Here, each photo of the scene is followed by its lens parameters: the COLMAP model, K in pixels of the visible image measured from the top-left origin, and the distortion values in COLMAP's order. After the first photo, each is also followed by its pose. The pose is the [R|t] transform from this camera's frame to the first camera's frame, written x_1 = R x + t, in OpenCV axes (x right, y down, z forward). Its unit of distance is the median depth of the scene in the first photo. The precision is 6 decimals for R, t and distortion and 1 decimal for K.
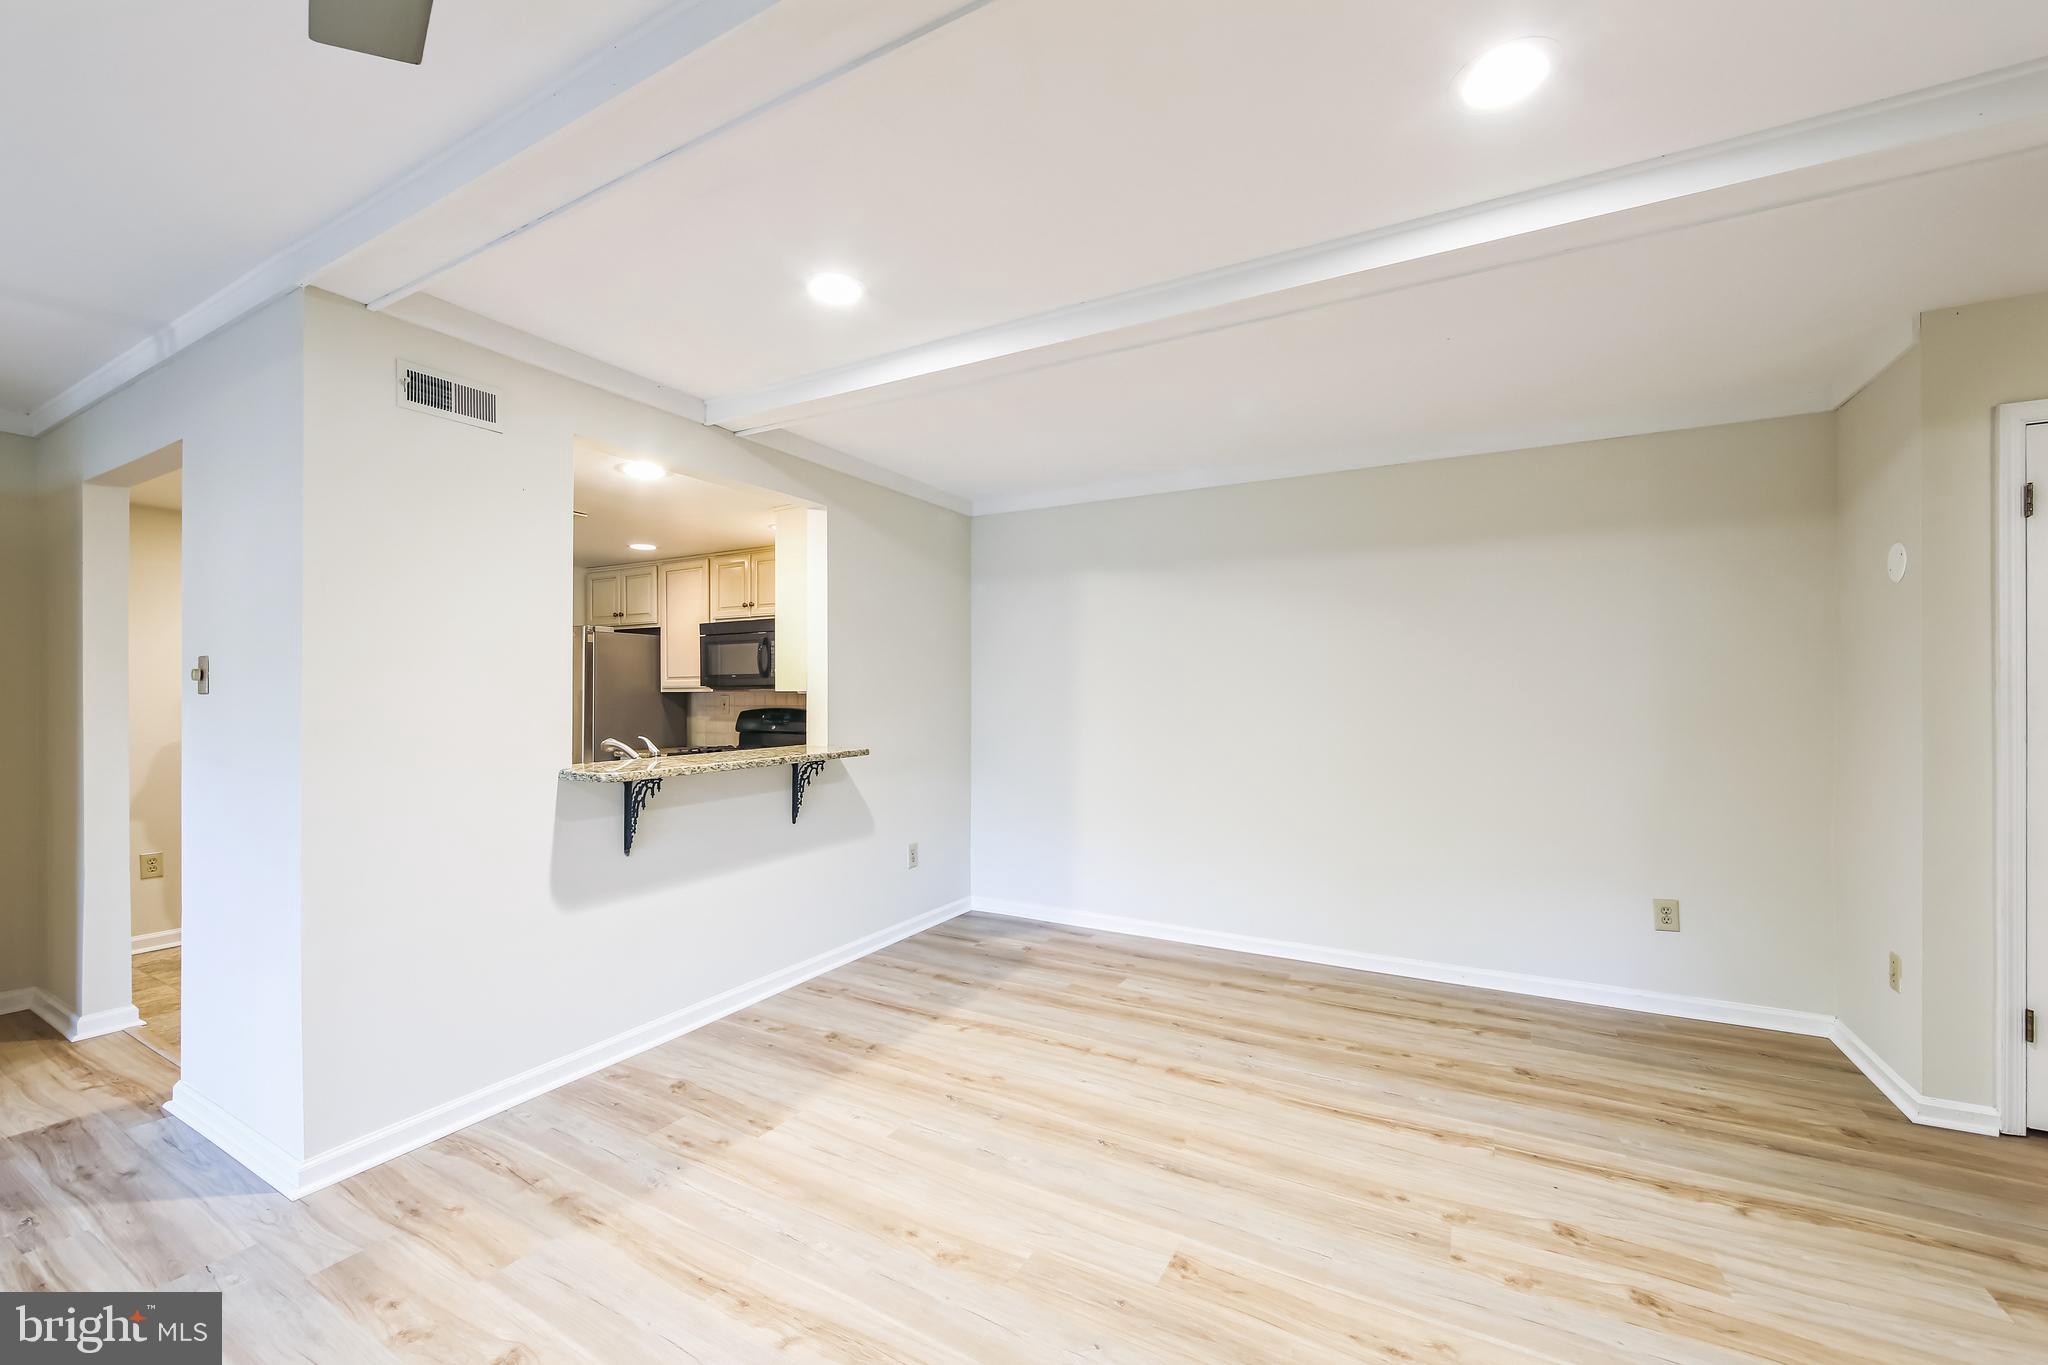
lens RADIAL K [[811.2, 0, 1021.8], [0, 811.2, 690.1], [0, 0, 1]] dist [-0.011836, 0.001941]
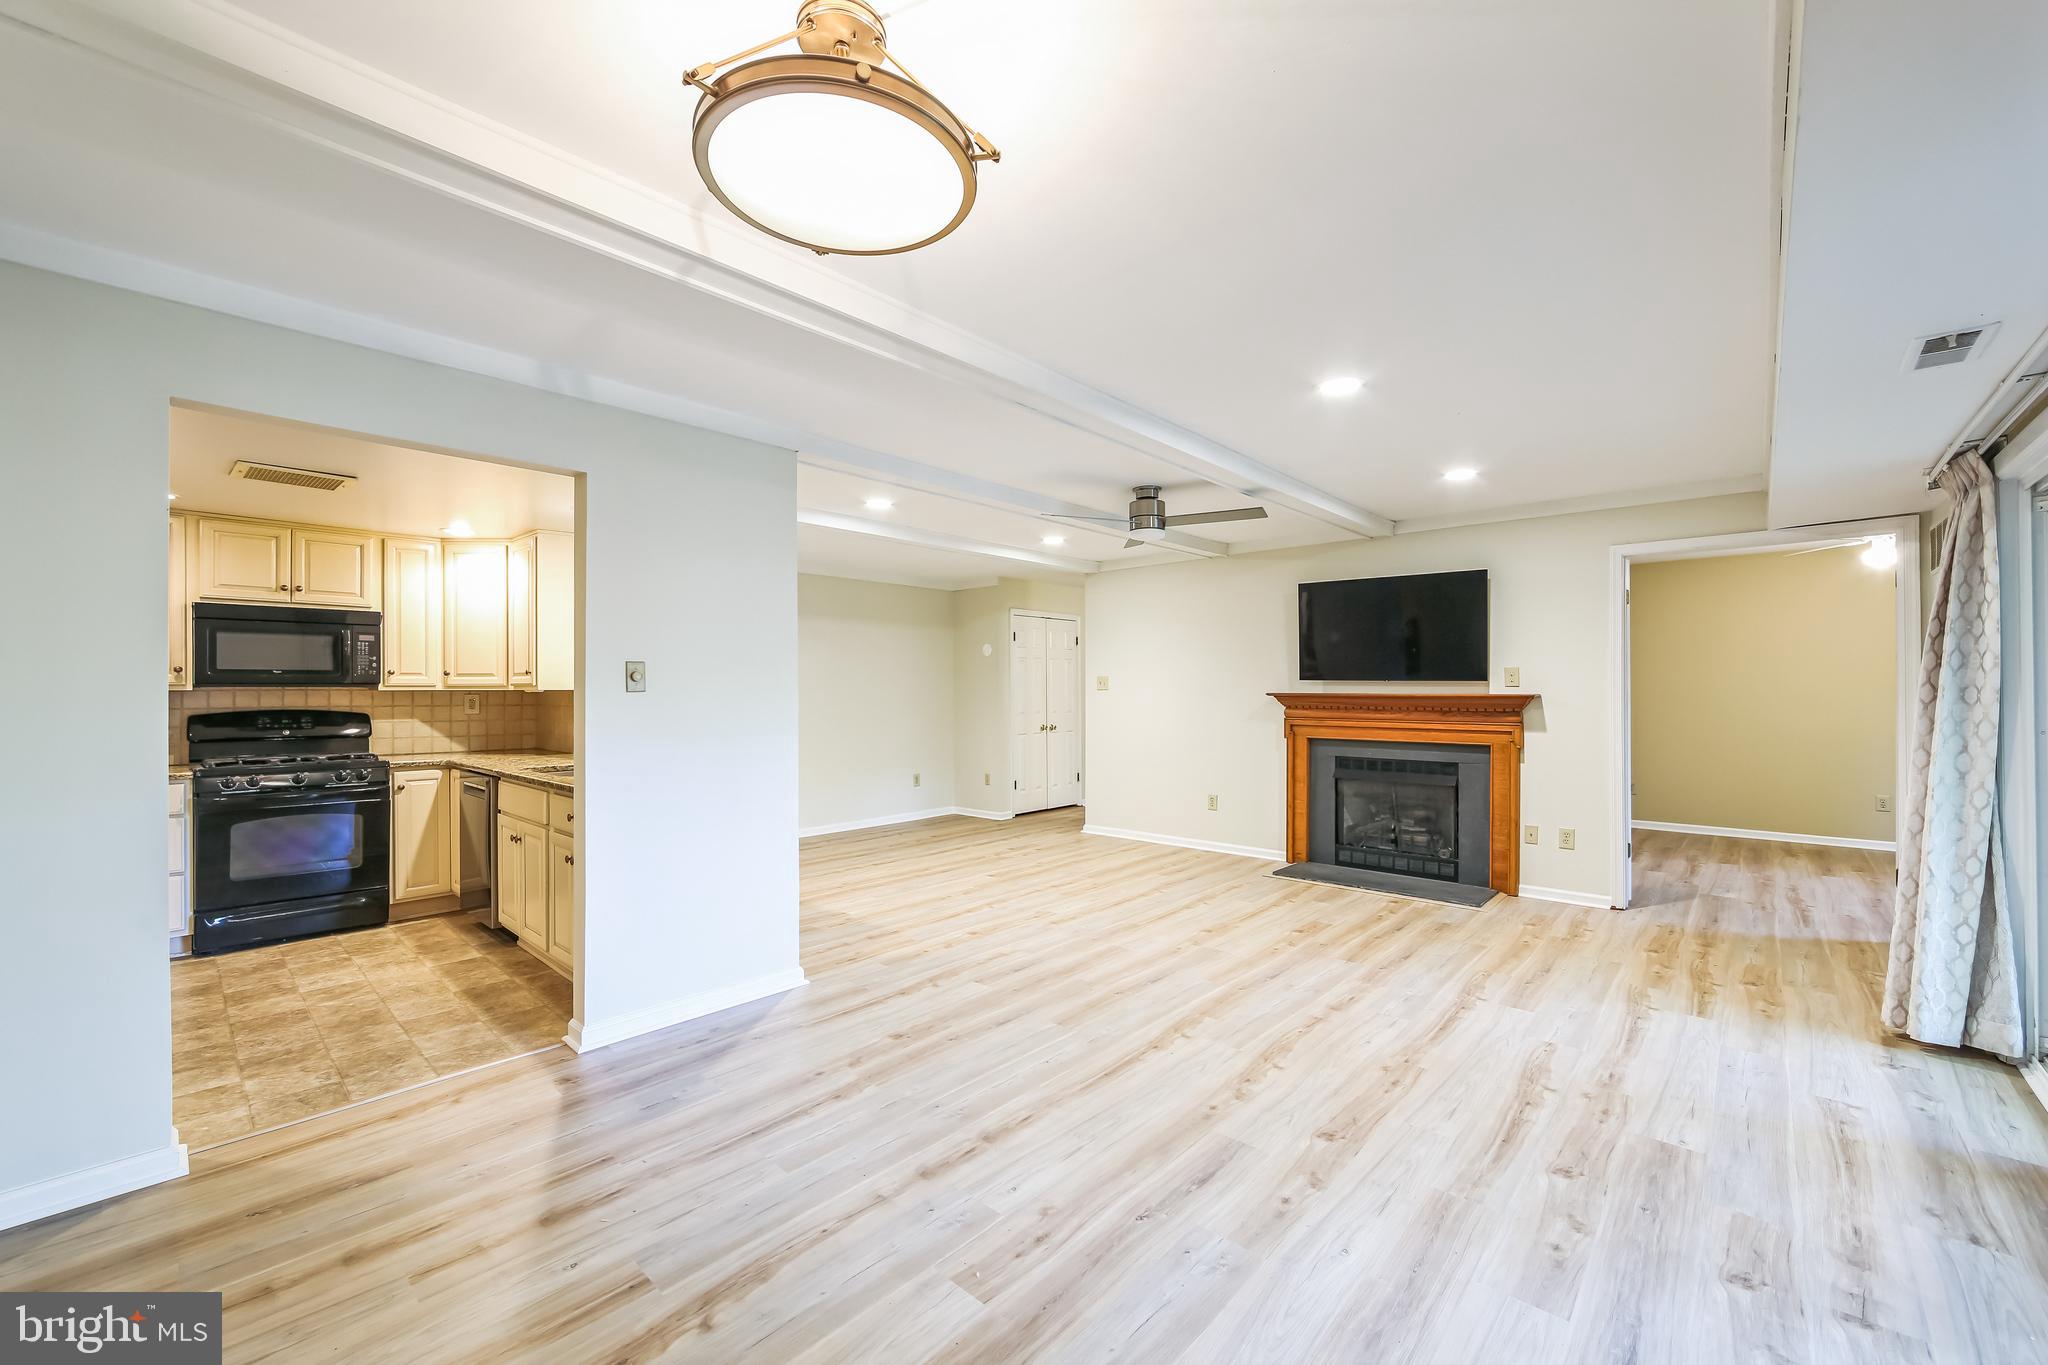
lens RADIAL K [[811.2, 0, 1034.1], [0, 811.2, 686.7], [0, 0, 1]] dist [-0.011836, 0.001941]
pose [[0.222130, 0.004829, 0.975005, -1.897585], [-0.001531, 0.999988, -0.004604, 0.001255], [-0.975016, -0.000470, 0.222134, 0.102750]]
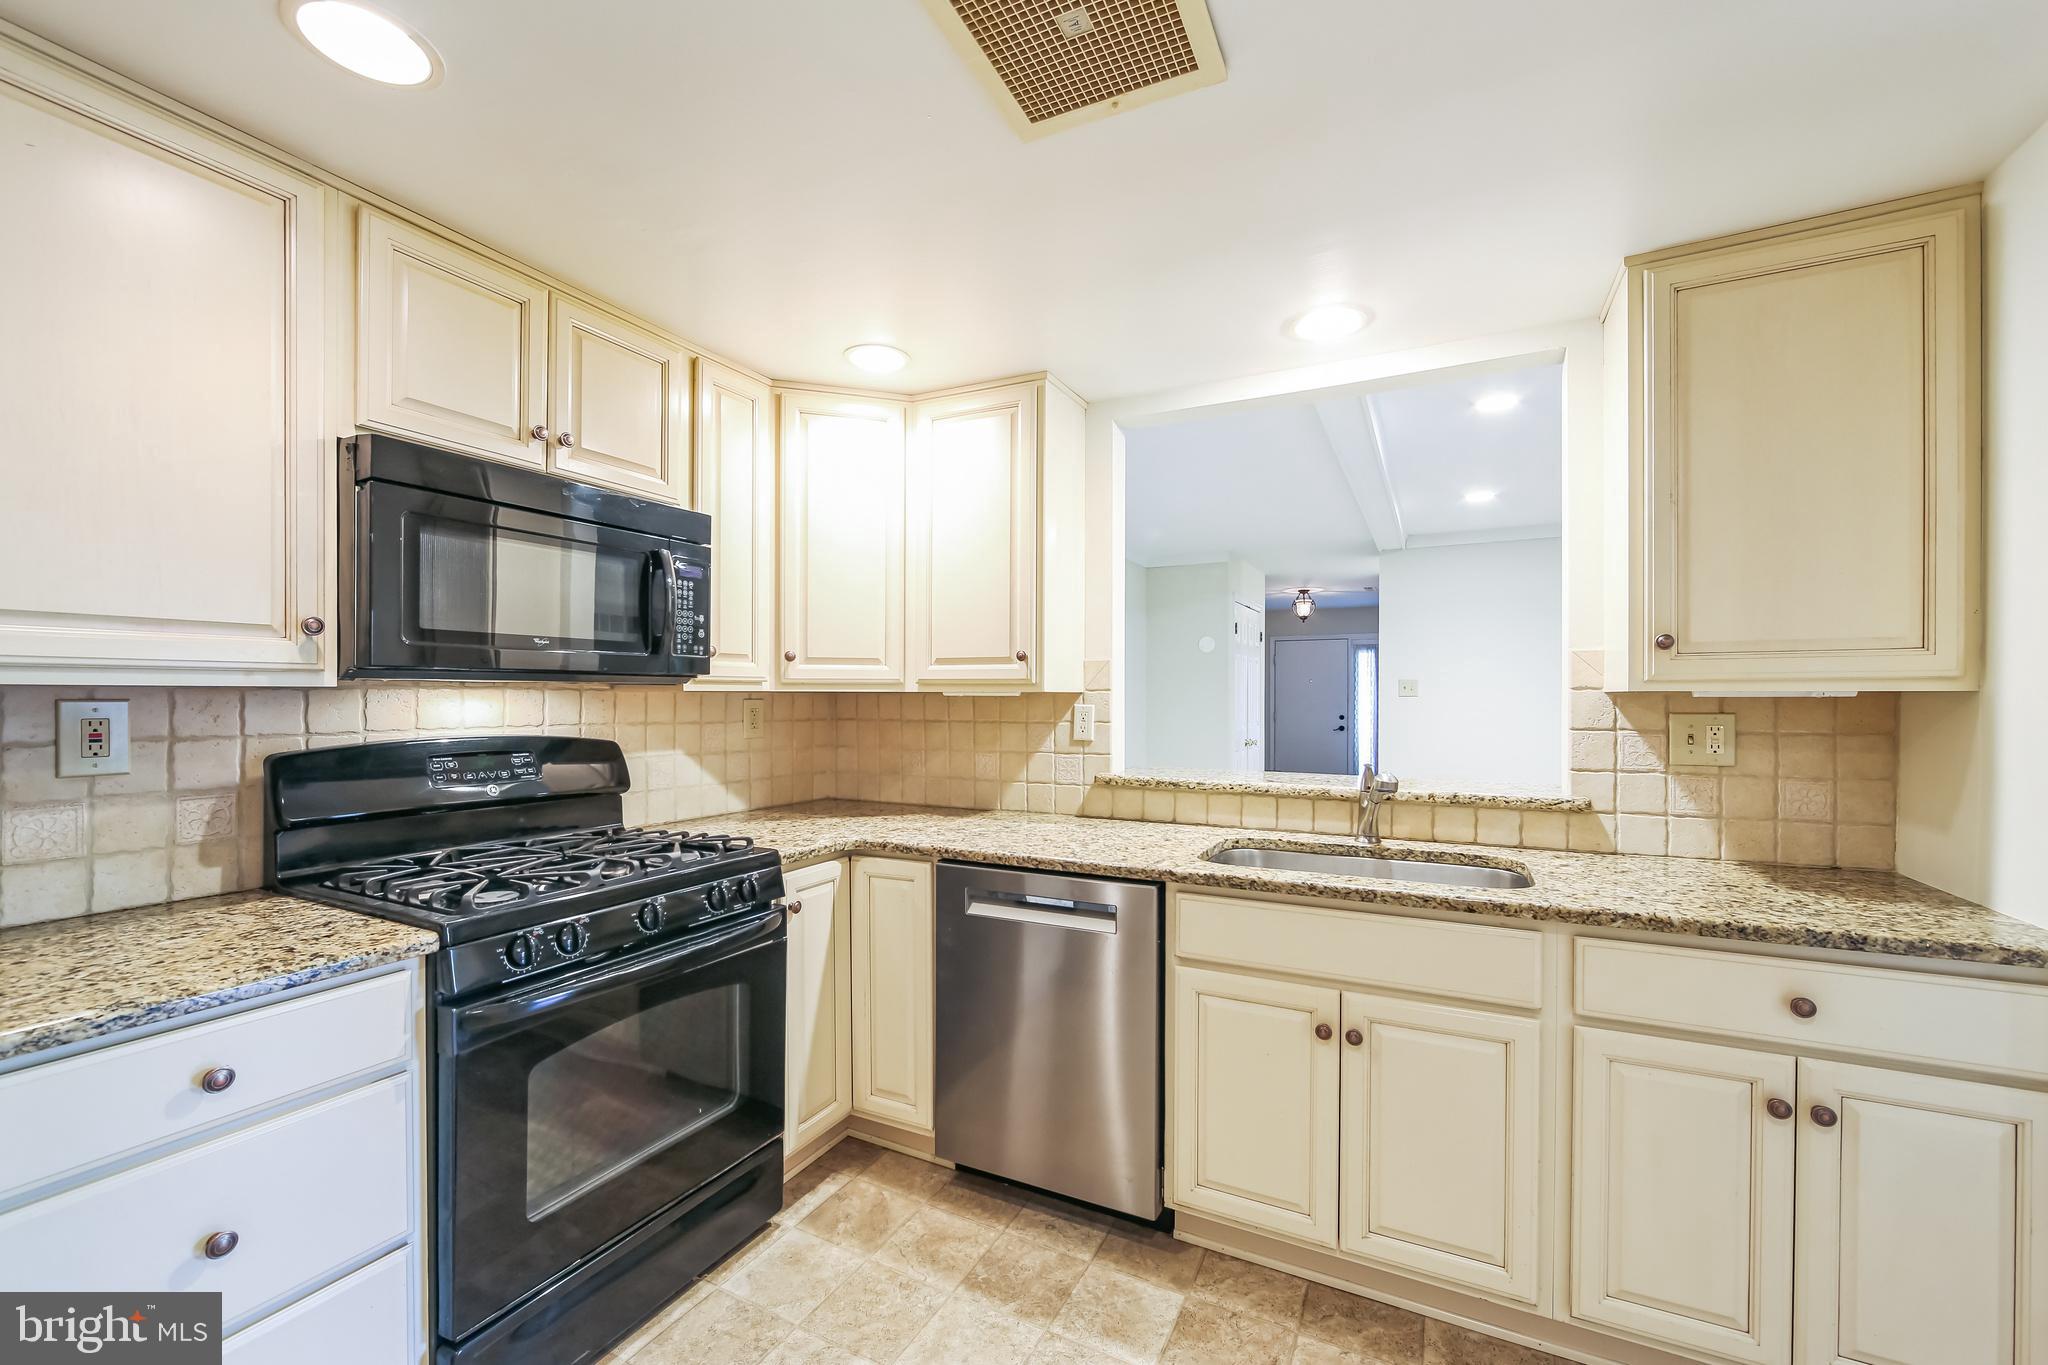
lens RADIAL K [[811.2, 0, 1016.9], [0, 811.2, 696.2], [0, 0, 1]] dist [-0.011836, 0.001941]
pose [[-0.047451, 0.001500, 0.998872, -1.327141], [-0.006153, 0.999979, -0.001794, 0.008295], [-0.998855, -0.006231, -0.047441, 1.569779]]
